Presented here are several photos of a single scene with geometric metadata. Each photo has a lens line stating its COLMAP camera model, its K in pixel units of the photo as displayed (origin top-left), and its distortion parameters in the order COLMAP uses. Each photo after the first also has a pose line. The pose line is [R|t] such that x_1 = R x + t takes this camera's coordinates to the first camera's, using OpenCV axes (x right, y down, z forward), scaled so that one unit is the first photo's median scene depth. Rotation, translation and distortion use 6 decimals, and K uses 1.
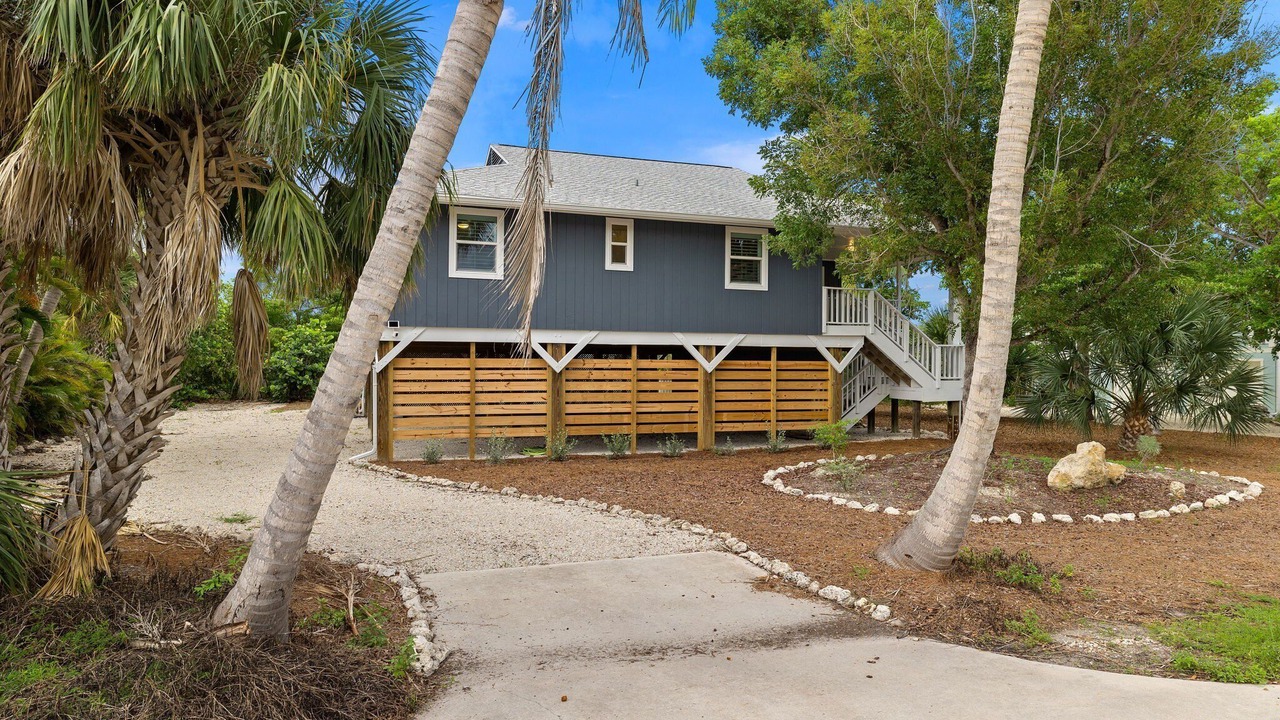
lens RADIAL K [[901.6, 0, 640.0], [0, 901.6, 360.0], [0, 0, 1]] dist [0.002865, 0.001684]
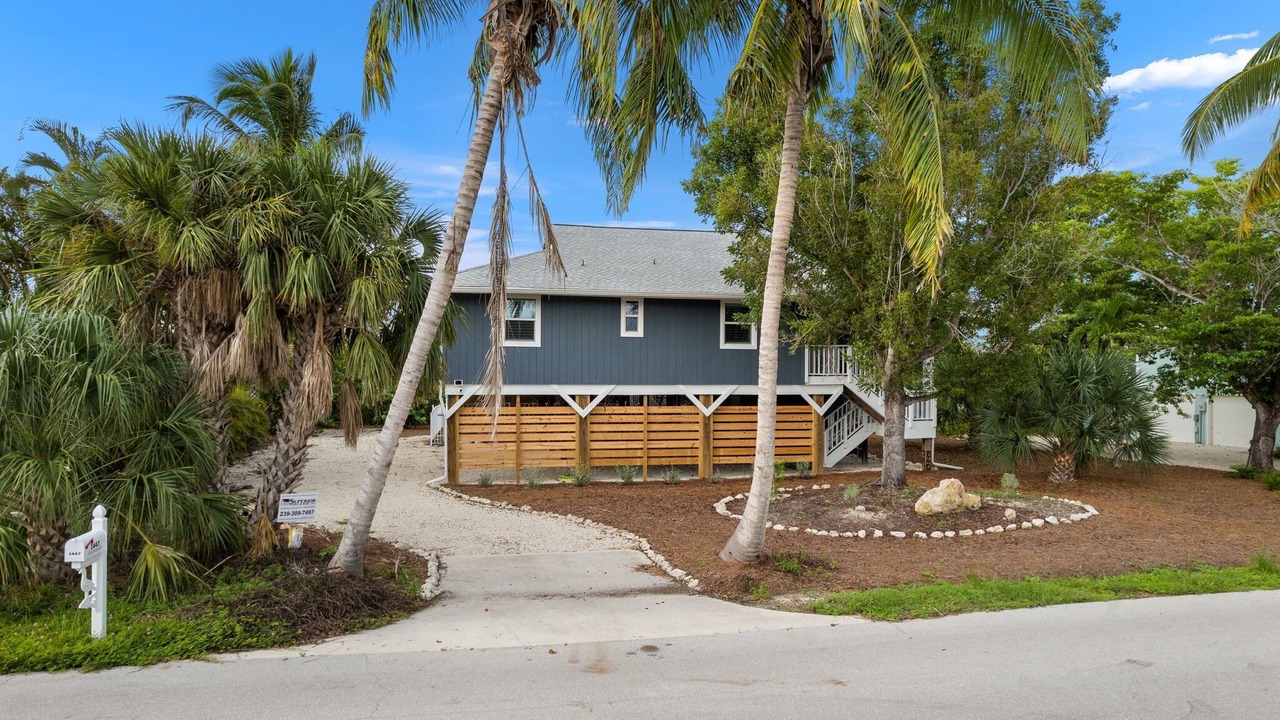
lens RADIAL K [[1016.6, 0, 640.0], [0, 1016.6, 360.0], [0, 0, 1]] dist [-0.071623, -0.000755]
pose [[0.987588, -0.004561, -0.157002, 0.228419], [0.004307, 0.999989, -0.001953, -0.068443], [0.157010, 0.001252, 0.987596, -0.444993]]
